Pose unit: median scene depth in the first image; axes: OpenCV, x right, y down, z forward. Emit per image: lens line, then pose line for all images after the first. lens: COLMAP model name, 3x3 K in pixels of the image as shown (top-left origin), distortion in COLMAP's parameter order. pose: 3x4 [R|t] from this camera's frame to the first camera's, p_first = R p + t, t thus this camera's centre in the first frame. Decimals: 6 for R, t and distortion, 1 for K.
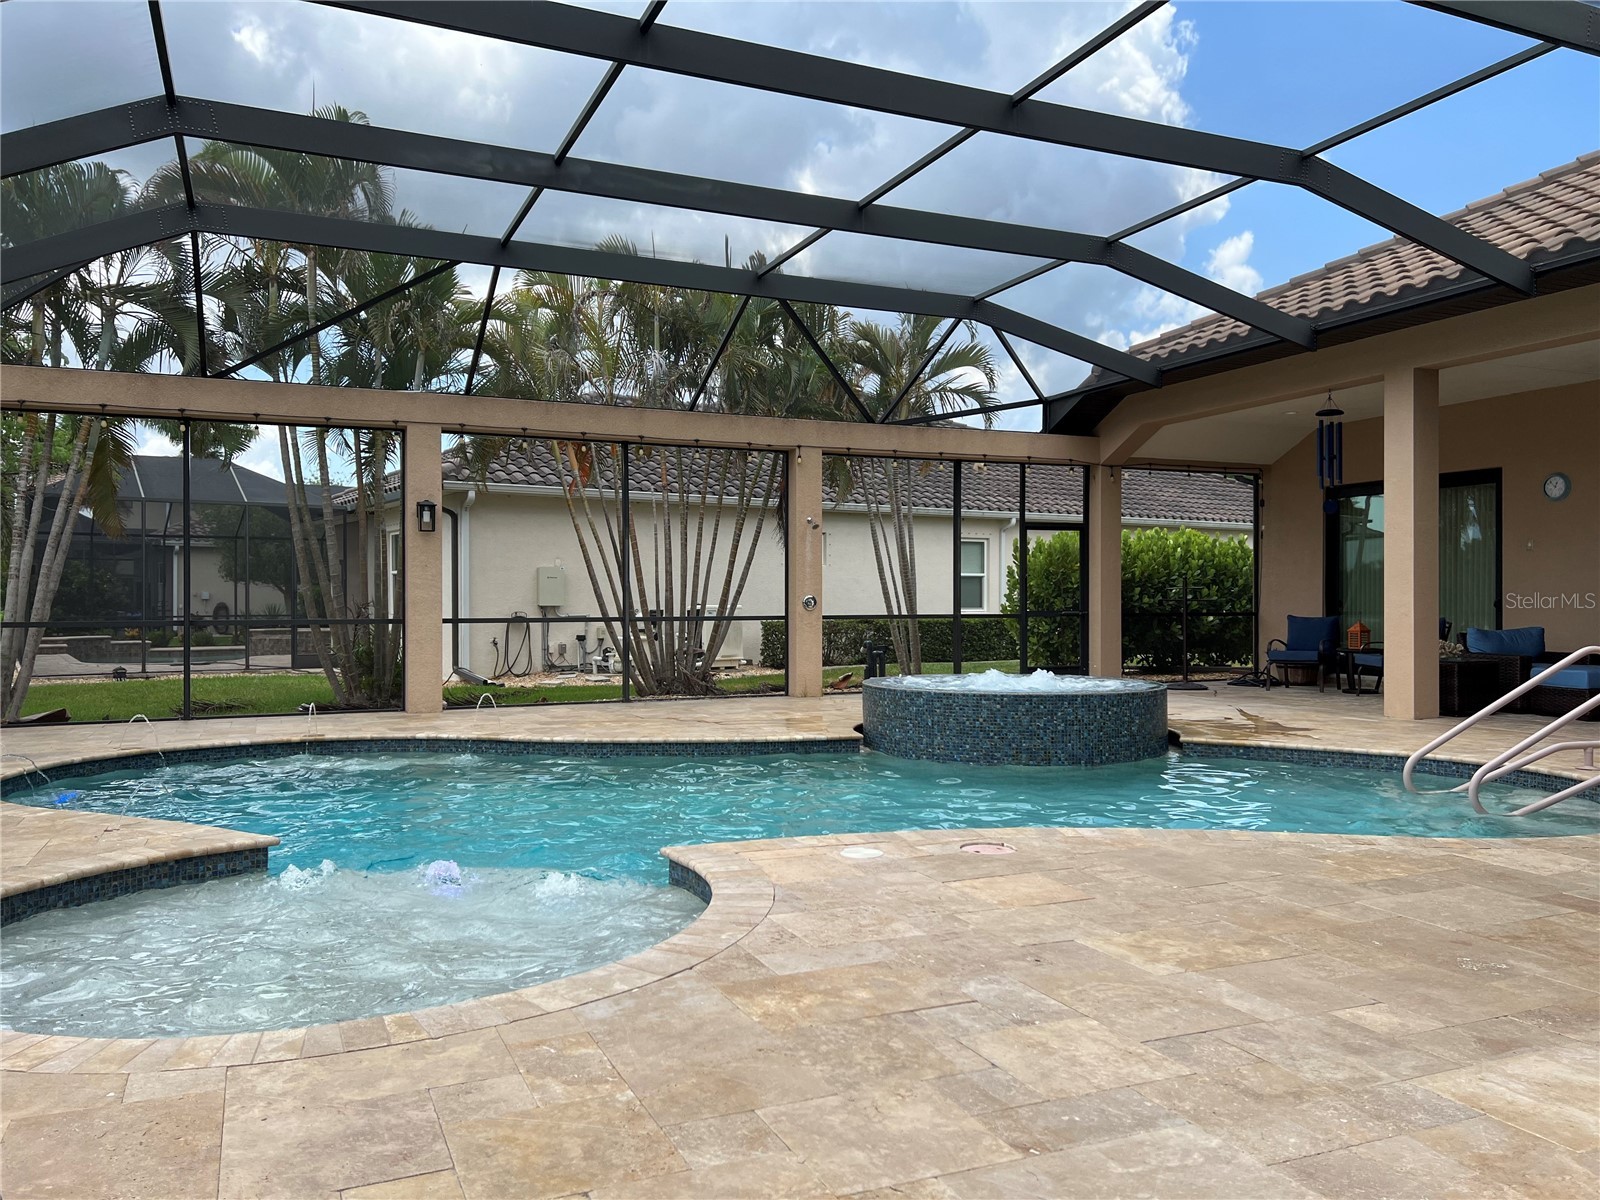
lens RADIAL K [[1198.4, 0, 796.3], [0, 1198.4, 602.8], [0, 0, 1]] dist [0.059915, -0.059021]
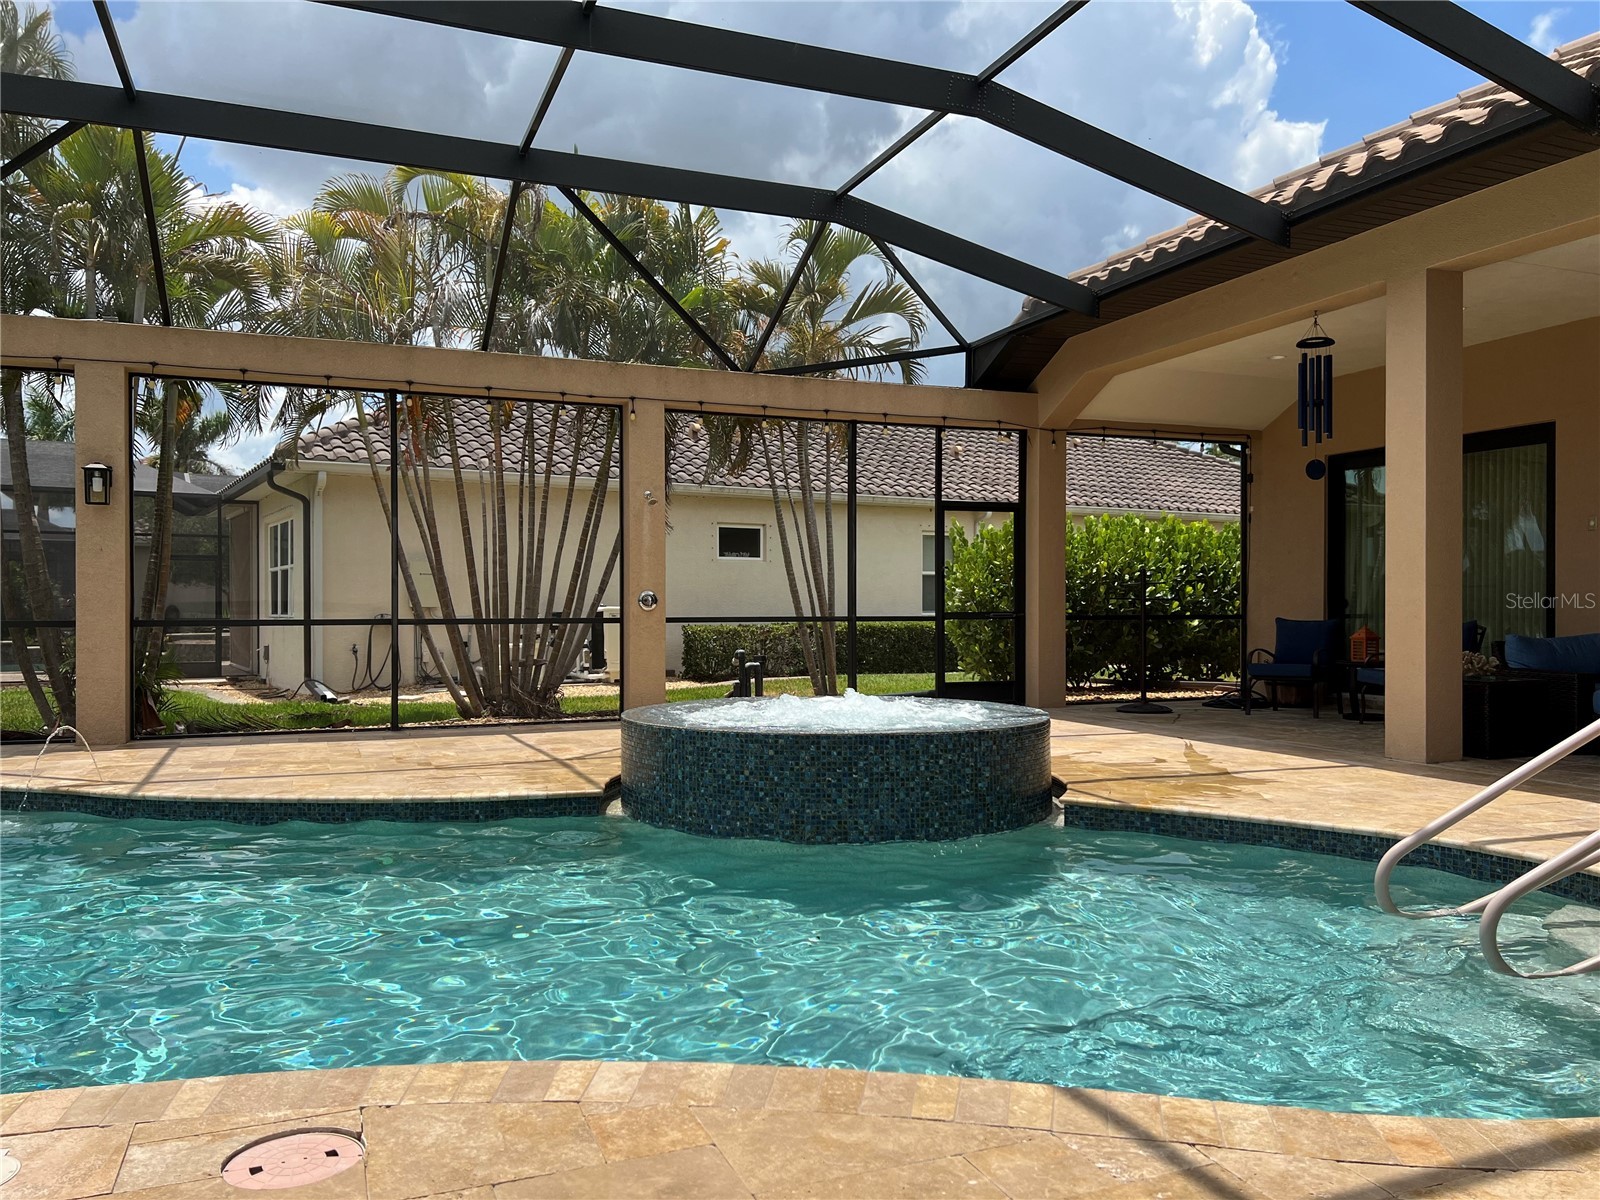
lens RADIAL K [[1199.3, 0, 795.8], [0, 1199.3, 605.2], [0, 0, 1]] dist [0.073341, -0.081843]
pose [[0.999368, 0.000990, -0.035525, 0.144803], [-0.001084, 0.999996, -0.002622, 0.005139], [0.035522, 0.002658, 0.999365, 0.240095]]
